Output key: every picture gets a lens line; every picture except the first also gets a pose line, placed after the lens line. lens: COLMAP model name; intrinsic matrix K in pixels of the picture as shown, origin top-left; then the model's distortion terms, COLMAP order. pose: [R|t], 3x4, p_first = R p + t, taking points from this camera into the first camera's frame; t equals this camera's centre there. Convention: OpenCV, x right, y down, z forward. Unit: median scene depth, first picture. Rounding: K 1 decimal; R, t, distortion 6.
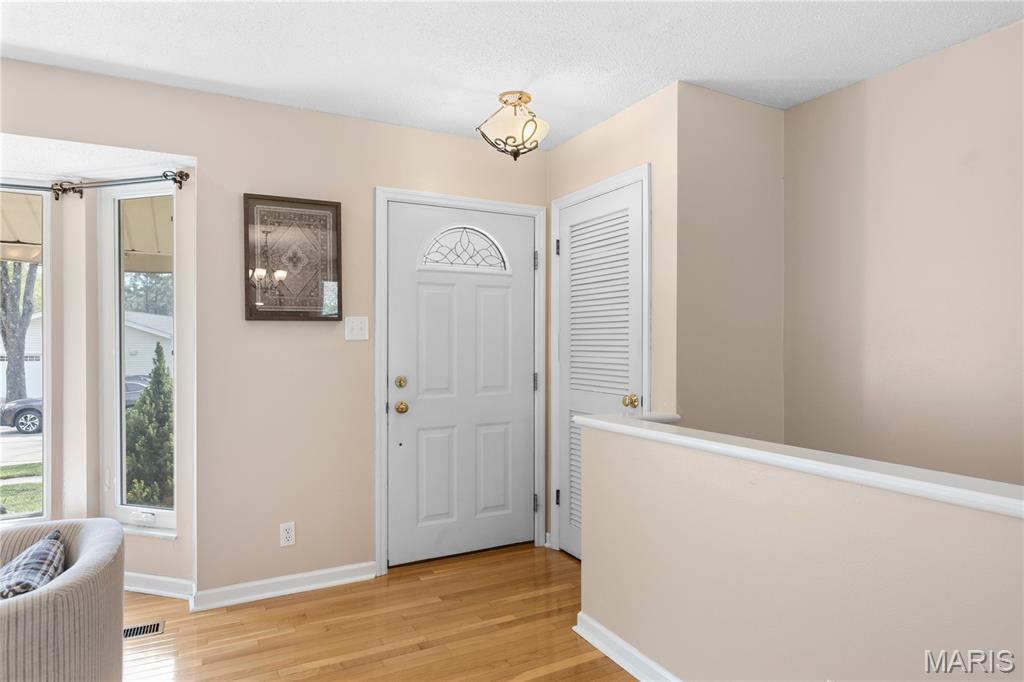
lens RADIAL K [[596.6, 0, 511.9], [0, 596.6, 341.8], [0, 0, 1]] dist [0.006278, 0.001649]
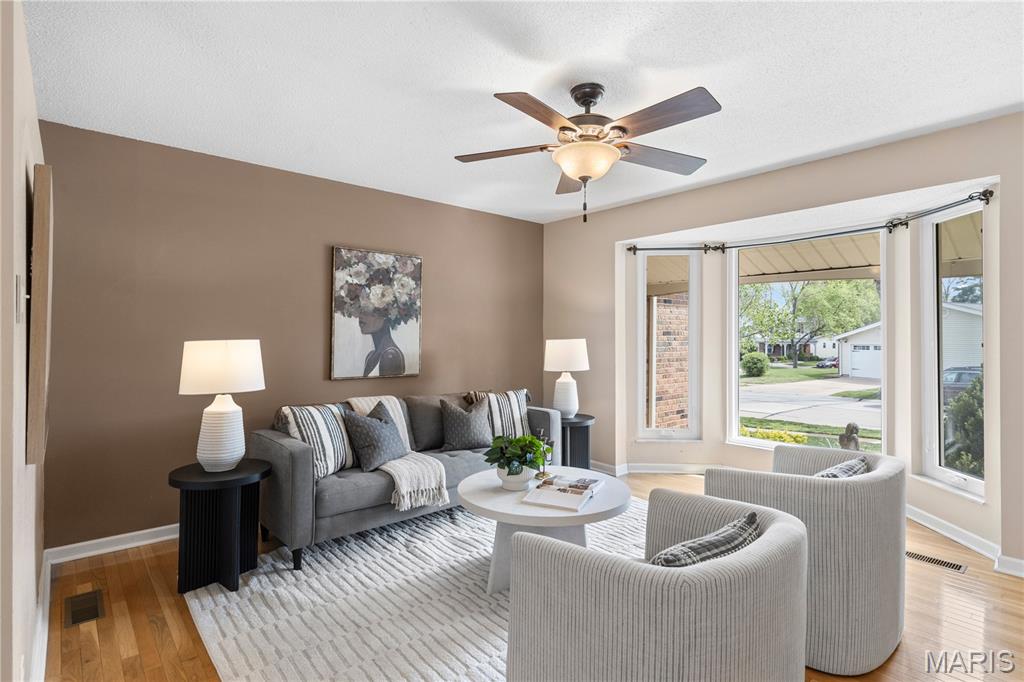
lens RADIAL K [[522.5, 0, 511.8], [0, 522.5, 336.6], [0, 0, 1]] dist [0.006825, 0.000596]
pose [[0.227312, 0.007505, -0.973793, 0.229631], [-0.002085, 0.999972, 0.007220, -0.003905], [0.973820, 0.000389, 0.227322, -0.131819]]
